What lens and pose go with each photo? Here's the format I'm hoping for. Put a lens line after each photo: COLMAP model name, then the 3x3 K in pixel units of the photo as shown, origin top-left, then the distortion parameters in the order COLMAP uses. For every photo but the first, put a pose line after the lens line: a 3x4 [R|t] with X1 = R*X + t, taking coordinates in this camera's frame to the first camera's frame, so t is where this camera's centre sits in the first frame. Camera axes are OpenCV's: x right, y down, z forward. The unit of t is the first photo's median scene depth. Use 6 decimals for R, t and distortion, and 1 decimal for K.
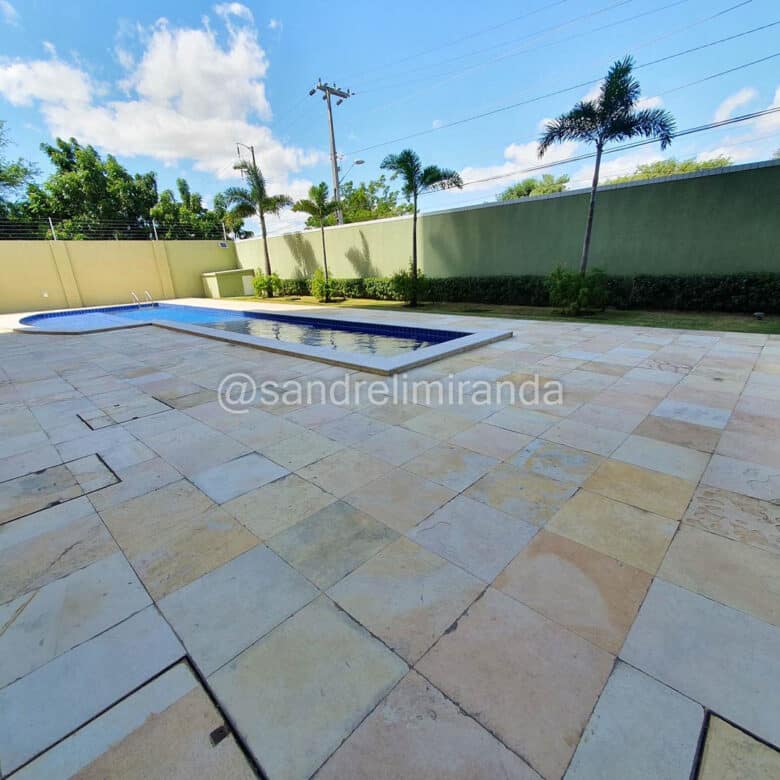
lens RADIAL K [[412.6, 0, 390.0], [0, 412.6, 390.0], [0, 0, 1]] dist [-0.000888, -0.000498]
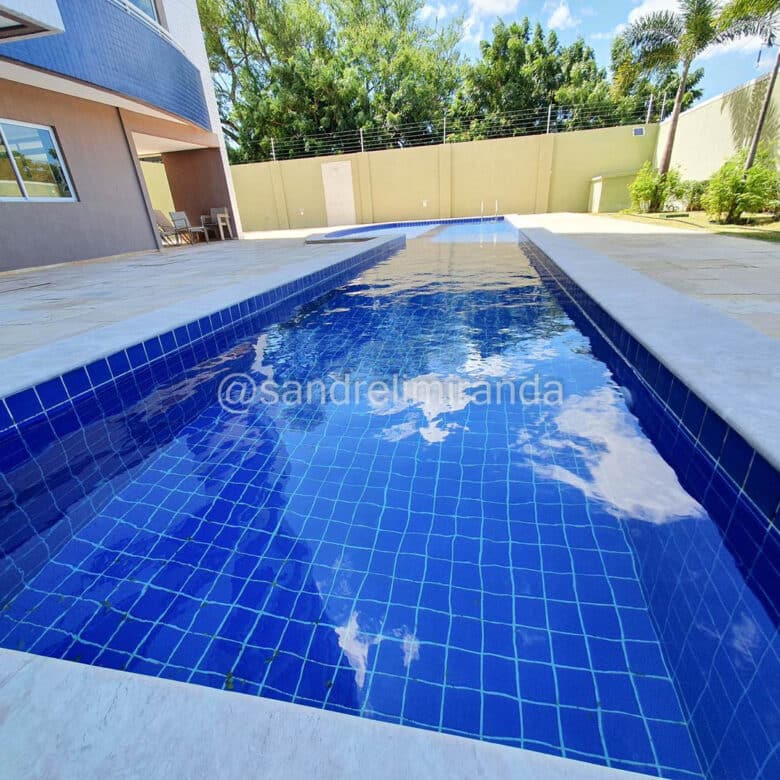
lens RADIAL K [[412.6, 0, 390.0], [0, 412.6, 390.0], [0, 0, 1]] dist [-0.000888, -0.000498]
pose [[0.531420, 0.355827, -0.768752, 0.070682], [-0.213777, 0.934461, 0.284748, -0.072344], [0.819690, 0.013021, 0.572659, 0.348520]]
